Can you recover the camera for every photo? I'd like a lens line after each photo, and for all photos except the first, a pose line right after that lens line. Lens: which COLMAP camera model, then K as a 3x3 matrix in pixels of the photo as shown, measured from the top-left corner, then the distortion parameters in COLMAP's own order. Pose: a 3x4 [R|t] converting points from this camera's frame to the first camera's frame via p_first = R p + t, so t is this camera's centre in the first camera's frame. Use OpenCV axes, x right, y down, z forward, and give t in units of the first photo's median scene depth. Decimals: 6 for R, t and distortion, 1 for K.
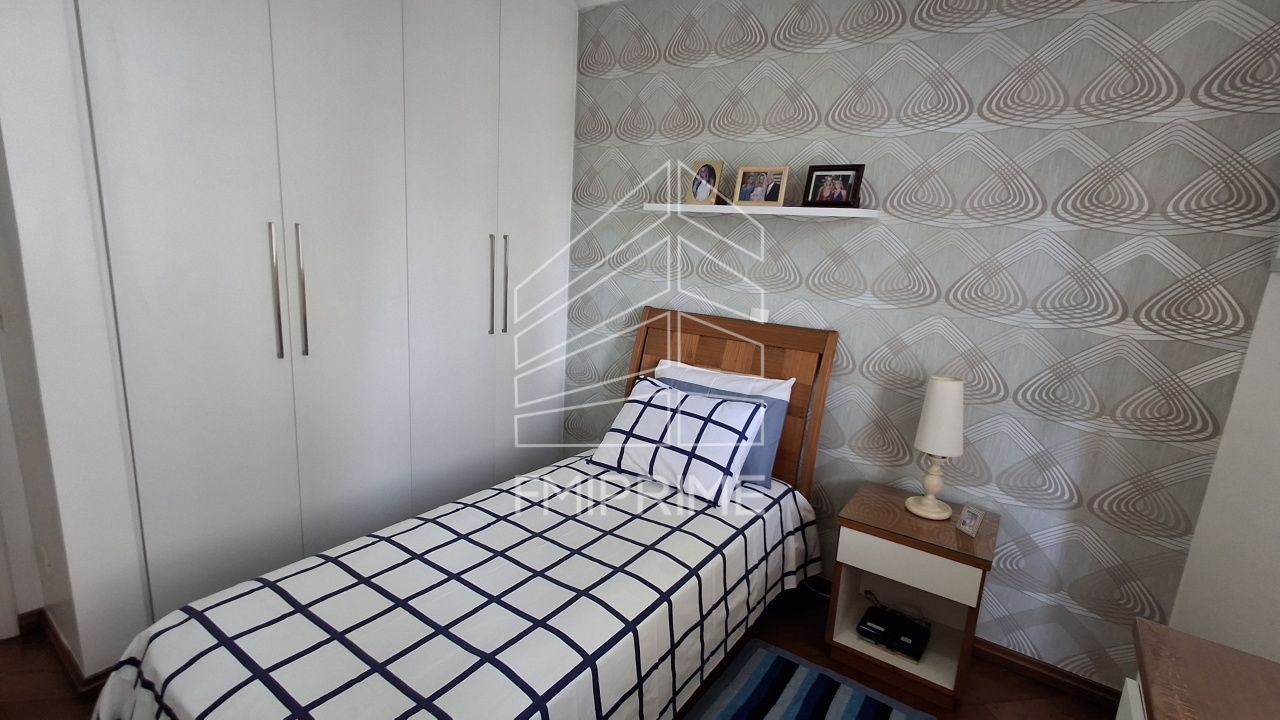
lens RADIAL K [[601.0, 0, 637.4], [0, 601.0, 363.3], [0, 0, 1]] dist [-0.001268, 0.010253]
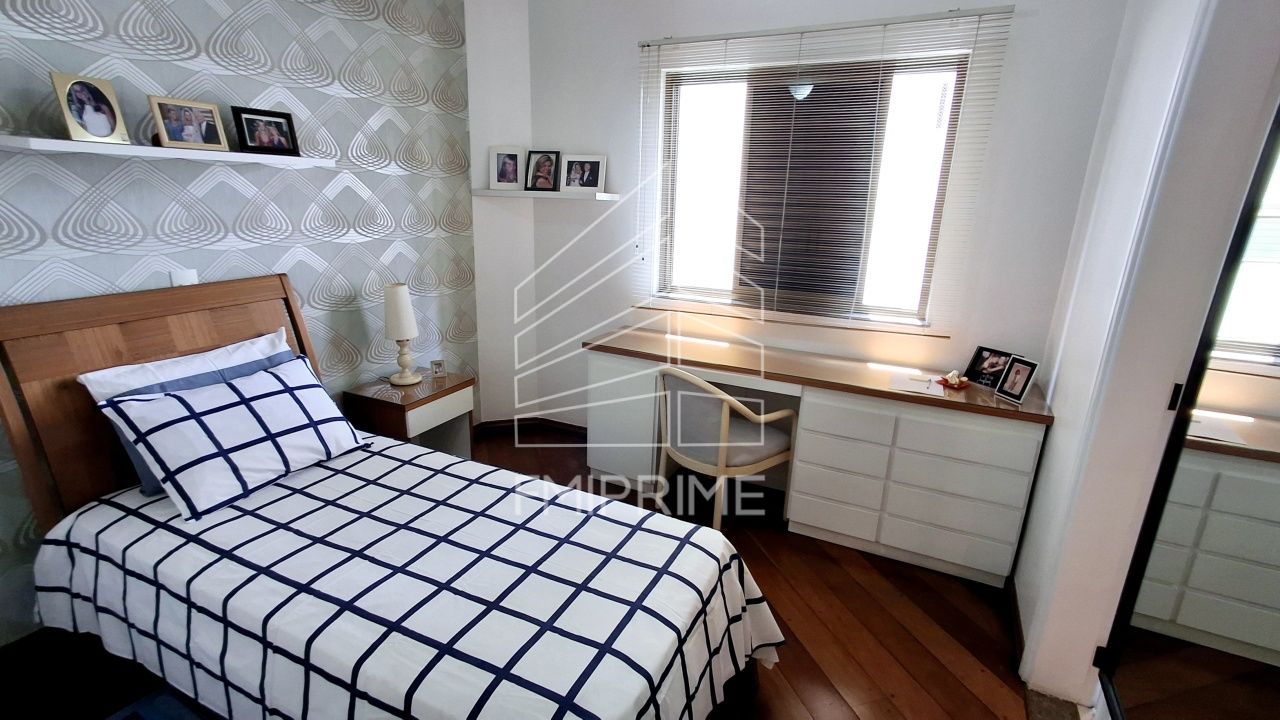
lens RADIAL K [[600.6, 0, 640.0], [0, 600.6, 360.0], [0, 0, 1]] dist [-0.002309, -0.000199]
pose [[-0.153580, -0.323808, 0.933575, -0.853836], [0.175081, 0.920918, 0.348220, -0.182742], [-0.972502, 0.216931, -0.084741, 0.558702]]
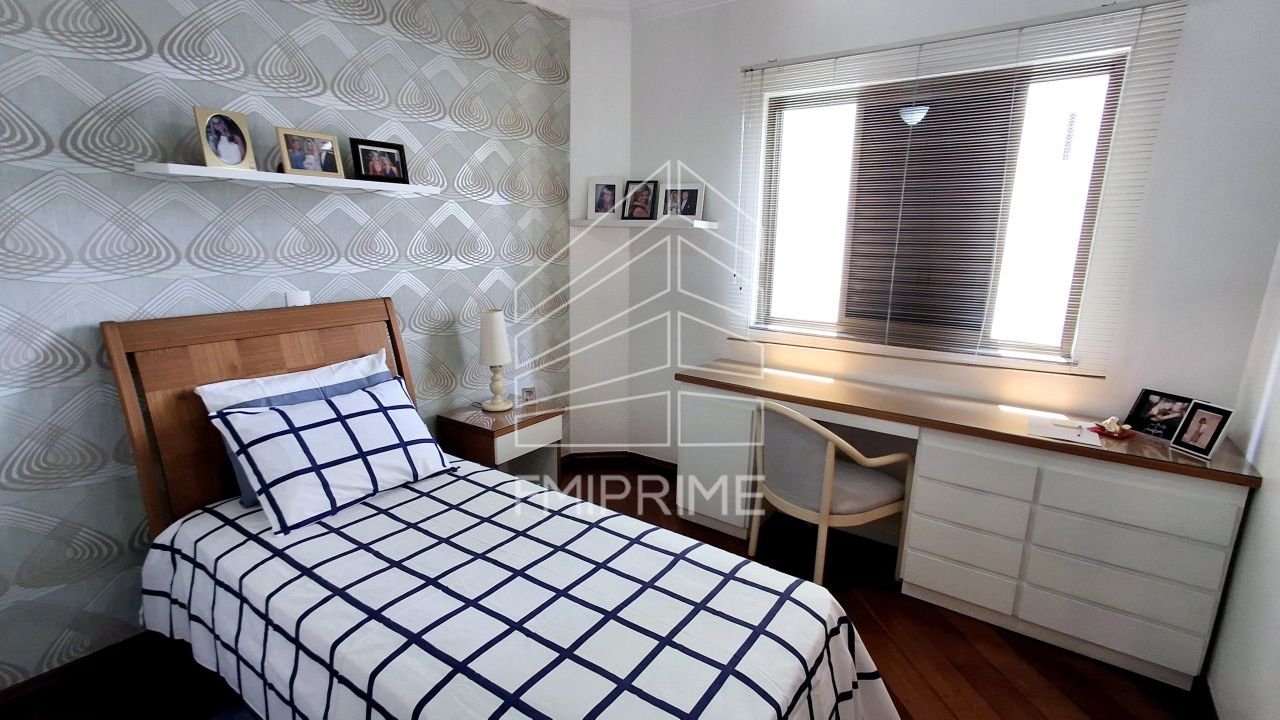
lens RADIAL K [[598.2, 0, 640.0], [0, 598.2, 360.0], [0, 0, 1]] dist [0.002651, 0.001375]
pose [[0.000584, -0.263069, 0.964777, -0.797799], [0.194097, 0.946459, 0.257957, -0.147300], [-0.980982, 0.187110, 0.051614, 0.562922]]
